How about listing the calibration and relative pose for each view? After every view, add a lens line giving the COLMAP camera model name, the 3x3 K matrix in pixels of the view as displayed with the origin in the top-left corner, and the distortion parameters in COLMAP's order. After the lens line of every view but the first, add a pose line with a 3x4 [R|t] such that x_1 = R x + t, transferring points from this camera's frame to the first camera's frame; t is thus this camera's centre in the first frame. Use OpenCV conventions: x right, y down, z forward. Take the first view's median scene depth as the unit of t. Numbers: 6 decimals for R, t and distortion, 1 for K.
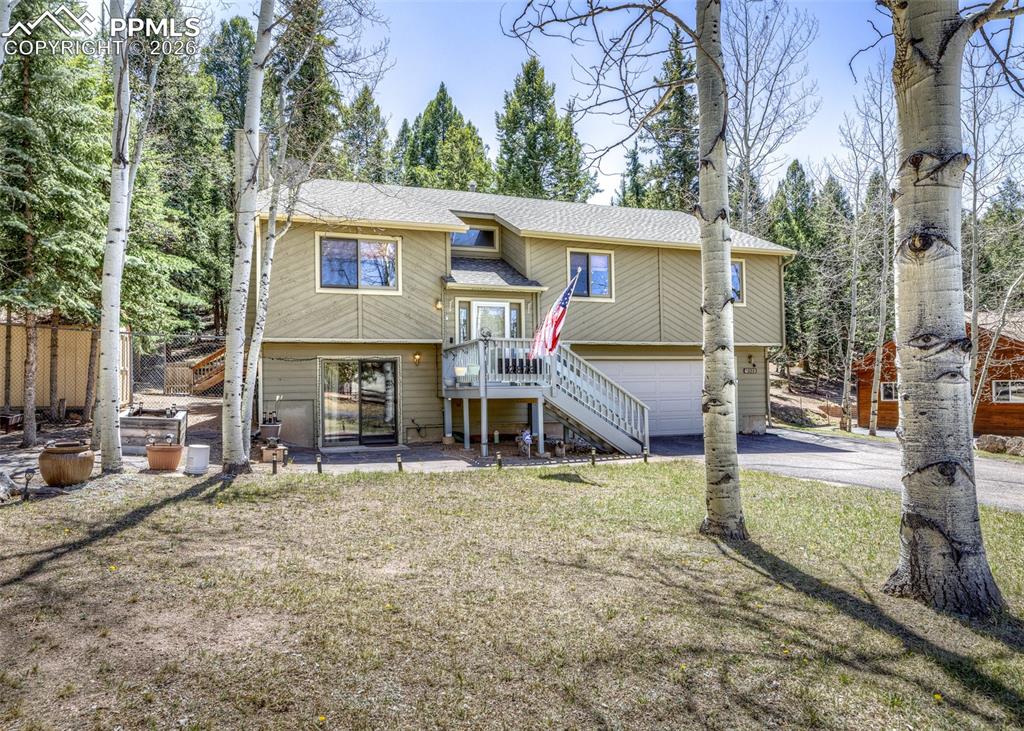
lens RADIAL K [[592.3, 0, 516.0], [0, 592.3, 369.8], [0, 0, 1]] dist [0.013654, -0.002611]
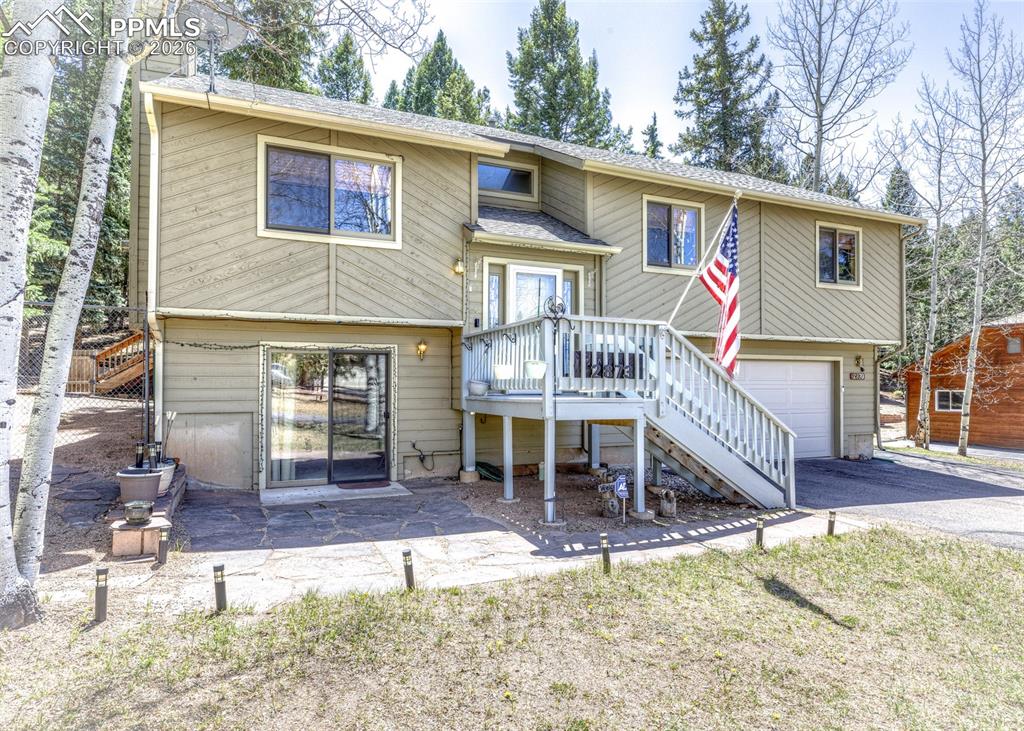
lens RADIAL K [[592.3, 0, 550.6], [0, 592.3, 369.6], [0, 0, 1]] dist [0.013654, -0.002611]
pose [[0.995939, 0.019369, 0.087921, -0.080415], [-0.019792, 0.999796, 0.003936, -0.002264], [-0.087827, -0.005660, 0.996120, 0.328665]]
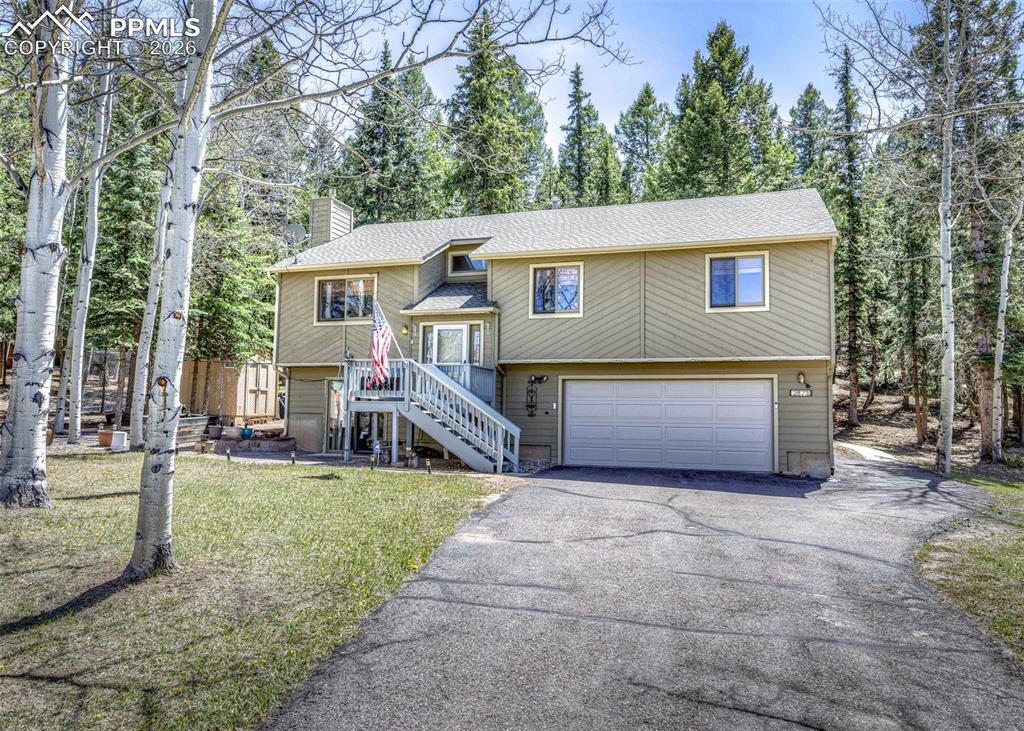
lens RADIAL K [[707.5, 0, 511.1], [0, 707.5, 360.3], [0, 0, 1]] dist [0.004355, 0.000035]
pose [[0.804899, -0.025148, -0.592879, 0.772282], [-0.010615, 0.998332, -0.056757, 0.018840], [0.593317, 0.051977, 0.803289, 0.053435]]
